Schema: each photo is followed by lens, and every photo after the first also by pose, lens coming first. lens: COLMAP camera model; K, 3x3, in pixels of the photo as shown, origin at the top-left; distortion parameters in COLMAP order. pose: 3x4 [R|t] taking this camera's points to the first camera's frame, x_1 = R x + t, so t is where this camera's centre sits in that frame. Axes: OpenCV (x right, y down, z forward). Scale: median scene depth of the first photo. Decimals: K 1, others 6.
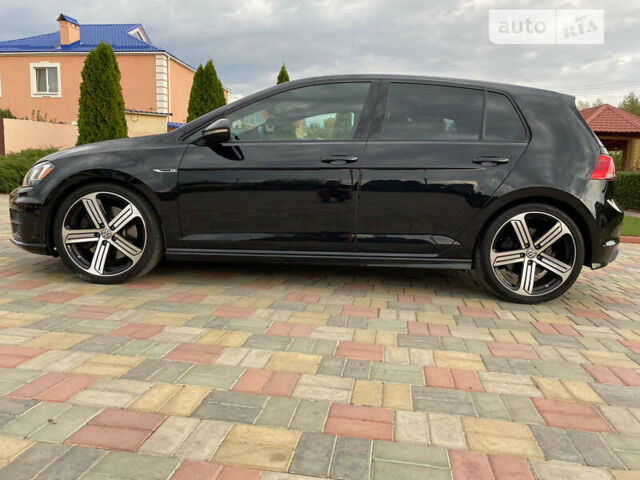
lens RADIAL K [[490.1, 0, 323.5], [0, 490.1, 241.0], [0, 0, 1]] dist [0.004706, 0.000195]
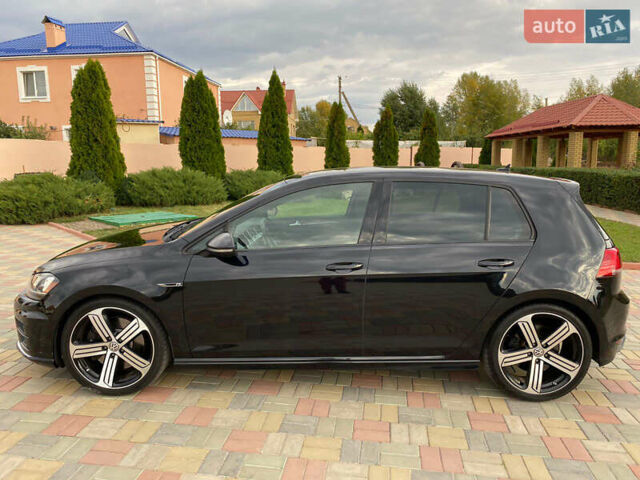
lens RADIAL K [[490.4, 0, 320.0], [0, 490.4, 240.0], [0, 0, 1]] dist [0.002081, 0.002889]
pose [[0.999363, -0.035666, 0.000836, -0.015758], [0.035617, 0.998787, 0.033990, -0.250926], [-0.002047, -0.033938, 0.999422, 0.006860]]
